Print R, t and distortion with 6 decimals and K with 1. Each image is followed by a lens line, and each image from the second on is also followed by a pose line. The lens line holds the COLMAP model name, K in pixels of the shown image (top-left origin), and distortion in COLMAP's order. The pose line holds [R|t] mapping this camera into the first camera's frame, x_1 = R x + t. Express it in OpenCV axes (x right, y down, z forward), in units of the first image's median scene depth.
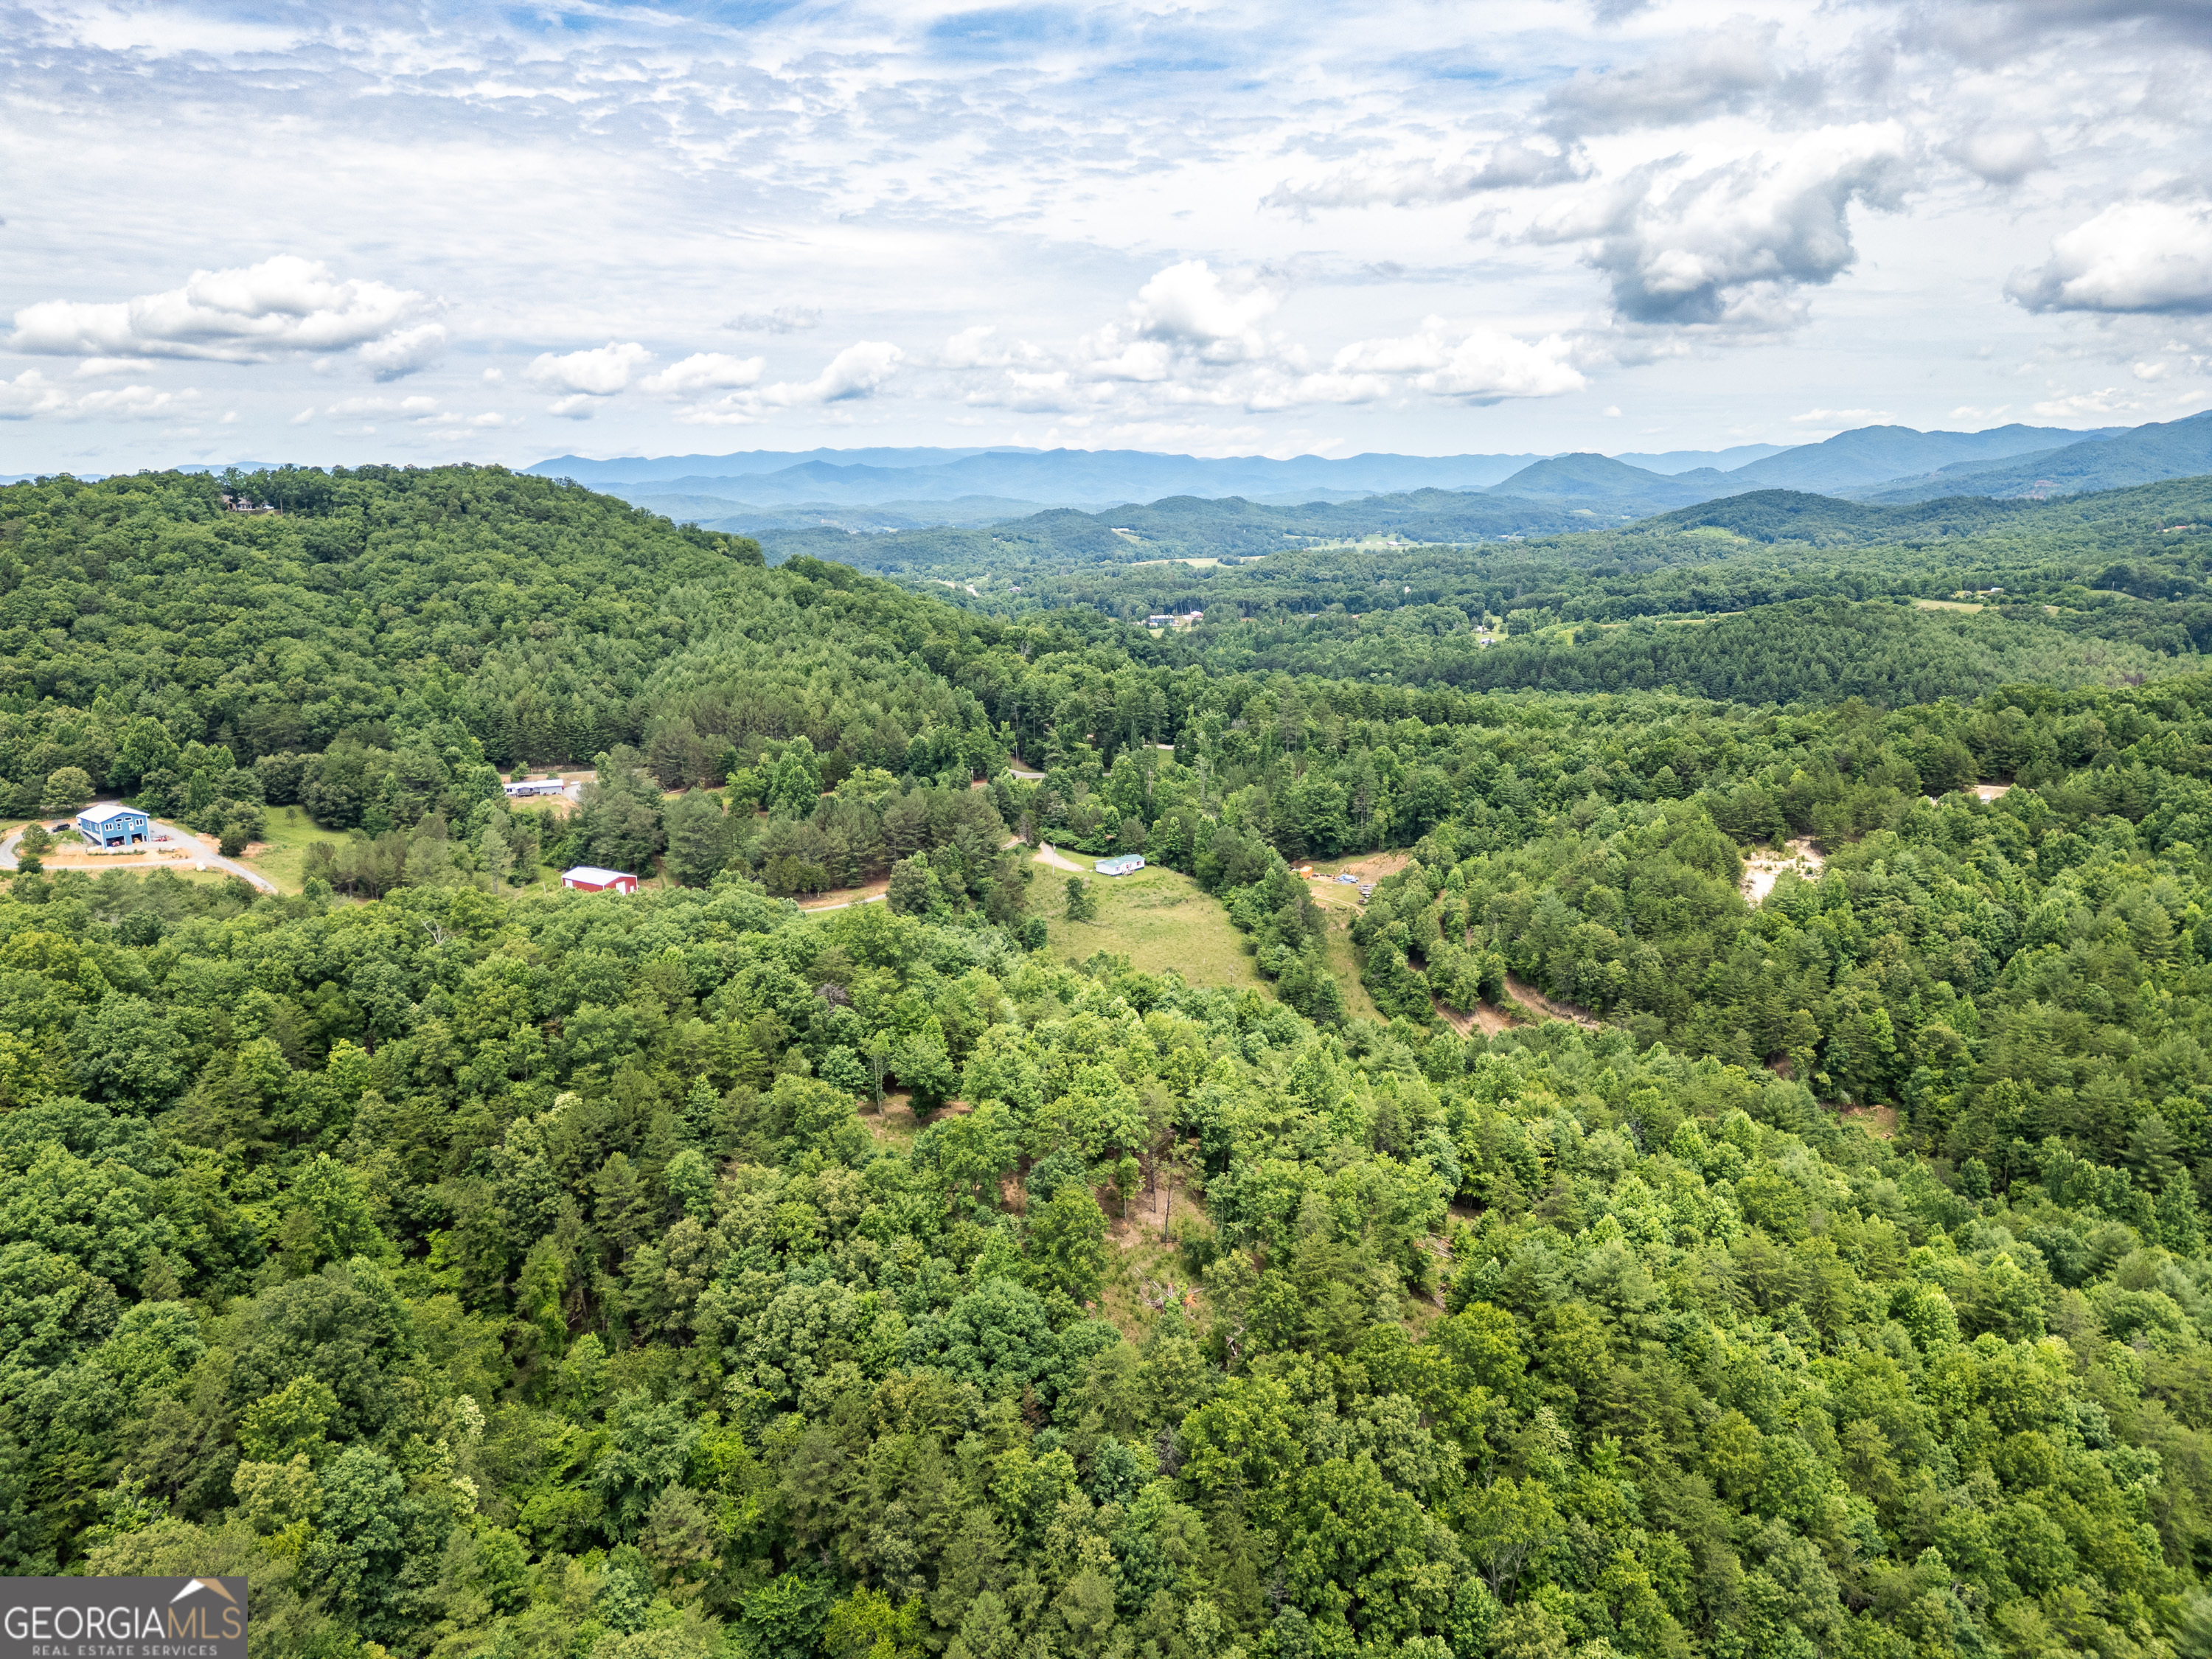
lens RADIAL K [[1503.2, 0, 1100.5], [0, 1503.2, 842.0], [0, 0, 1]] dist [0.059494, -0.046872]
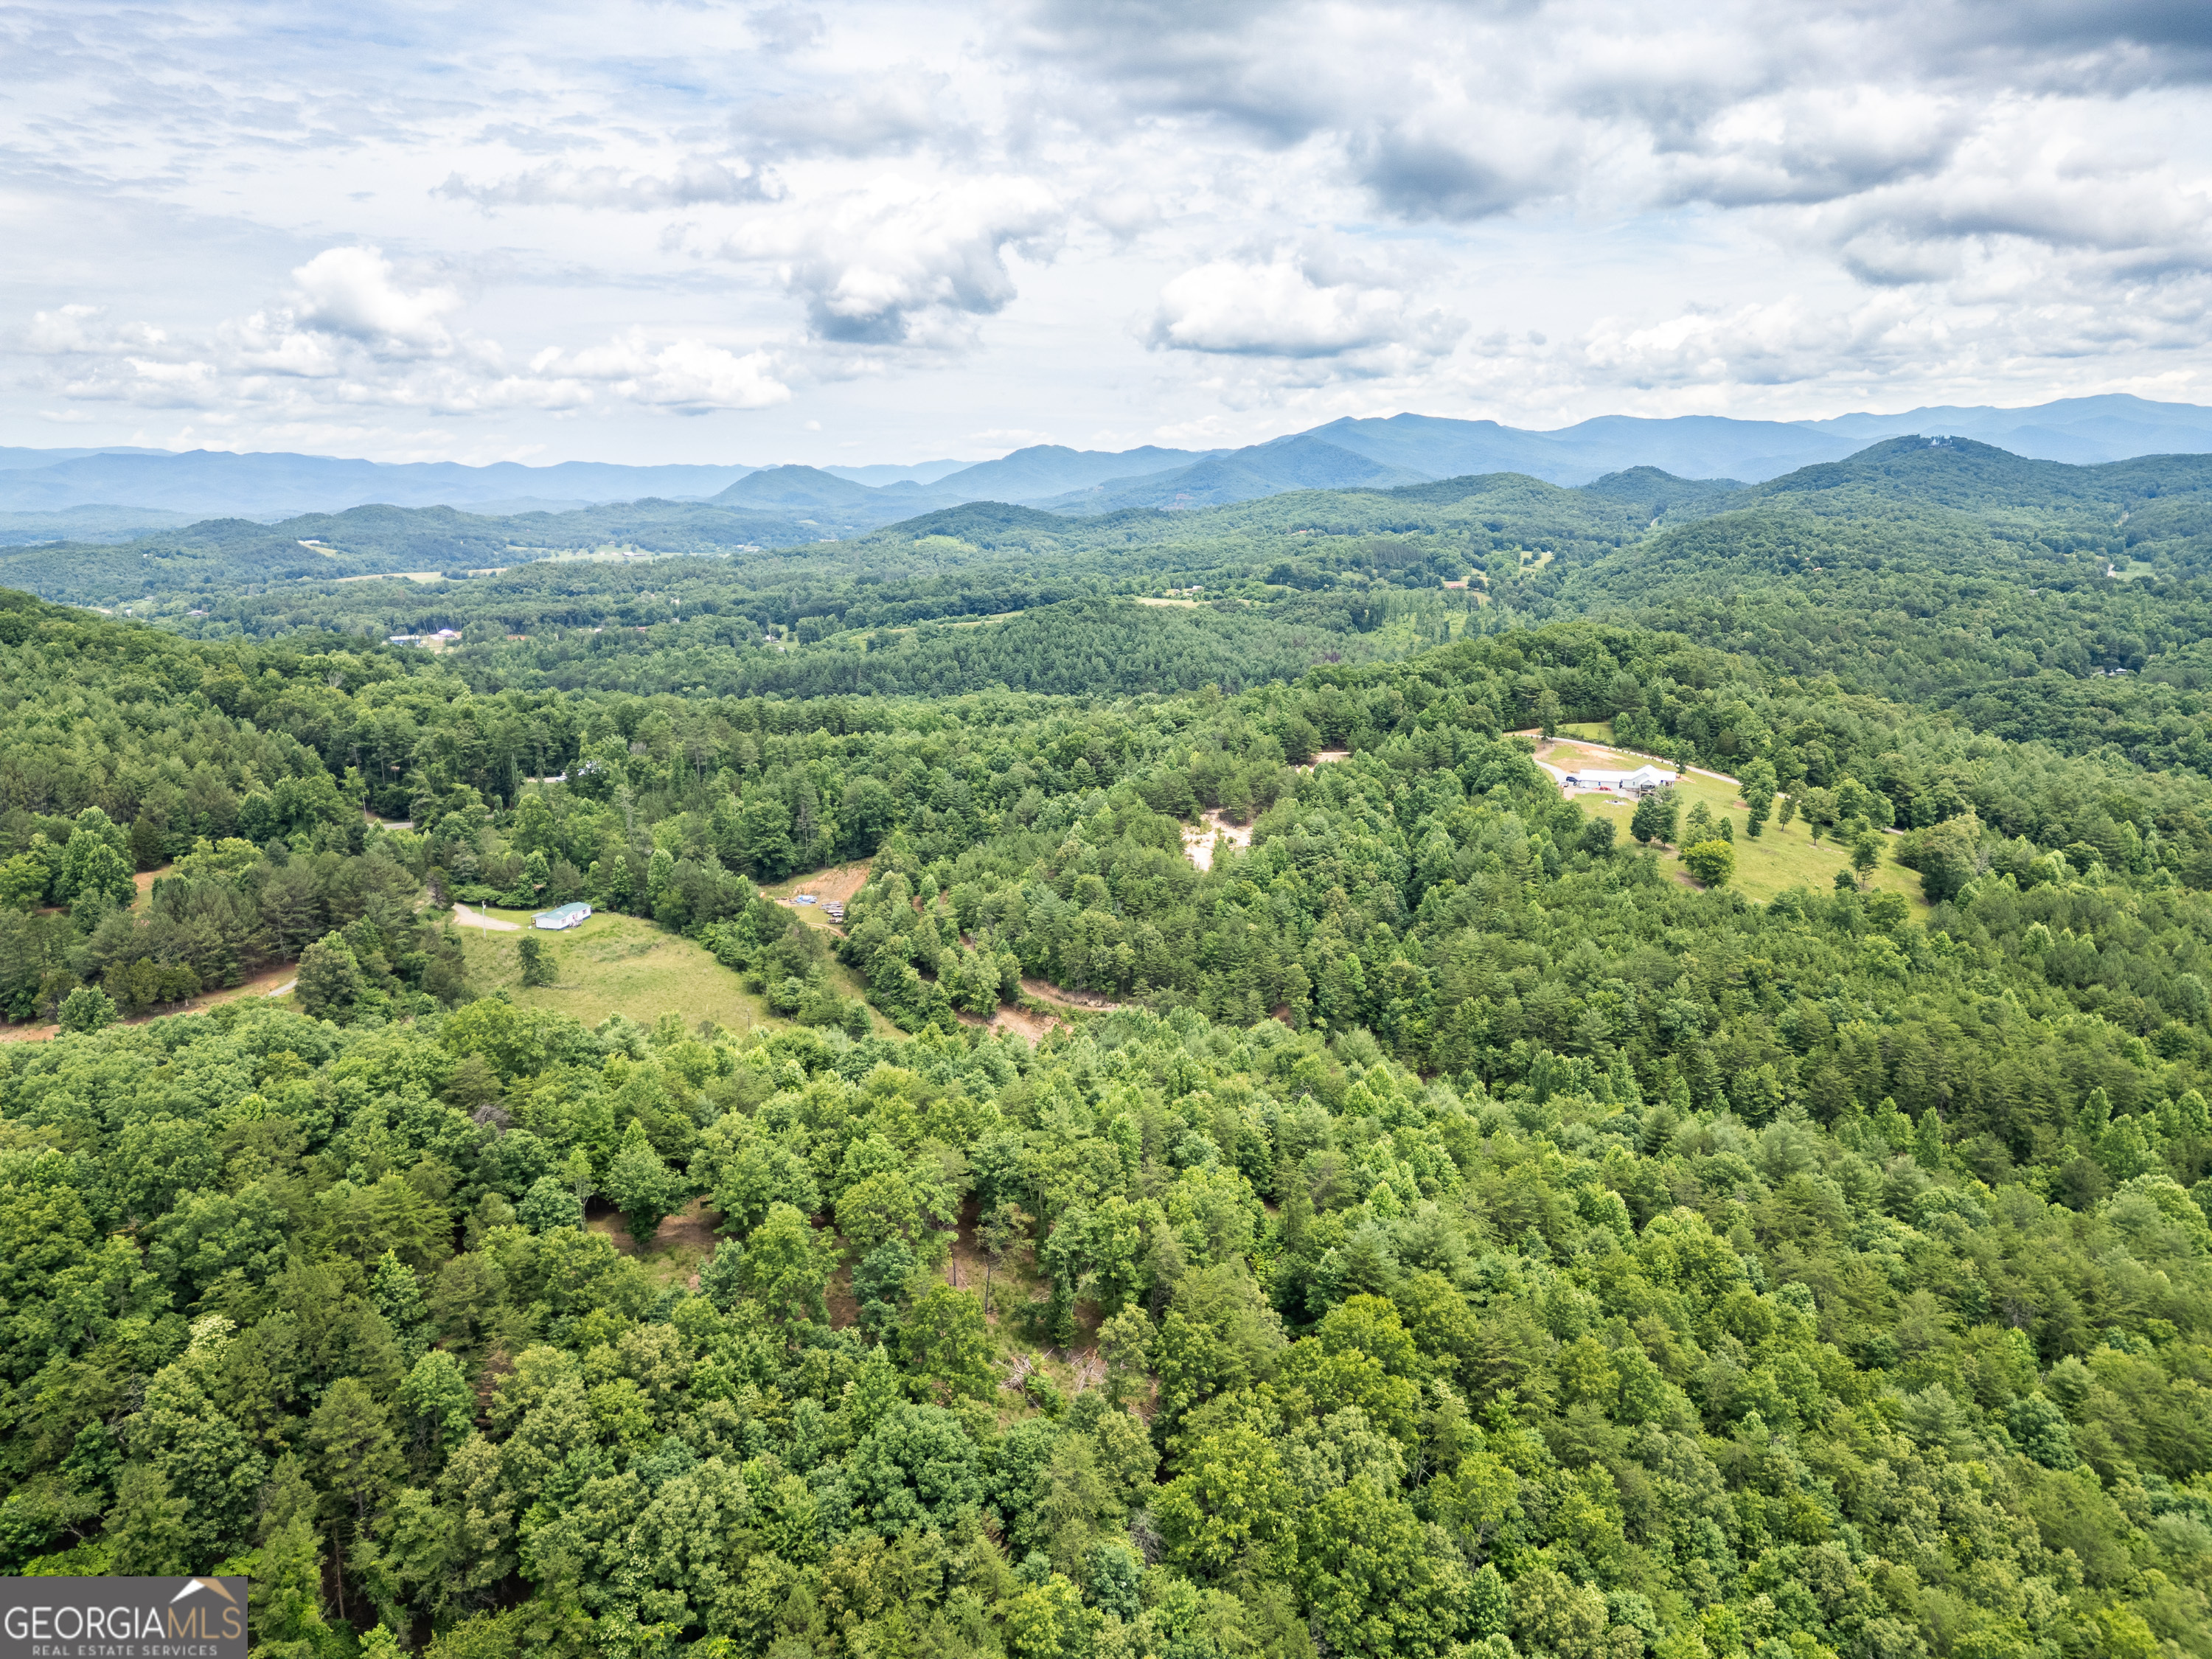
lens RADIAL K [[1503.2, 0, 1106.4], [0, 1503.2, 819.8], [0, 0, 1]] dist [0.059494, -0.046872]
pose [[0.886297, -0.099771, 0.452242, -0.378181], [0.108950, 0.994030, 0.005779, -0.042537], [-0.450119, 0.044150, 0.891877, 0.180717]]
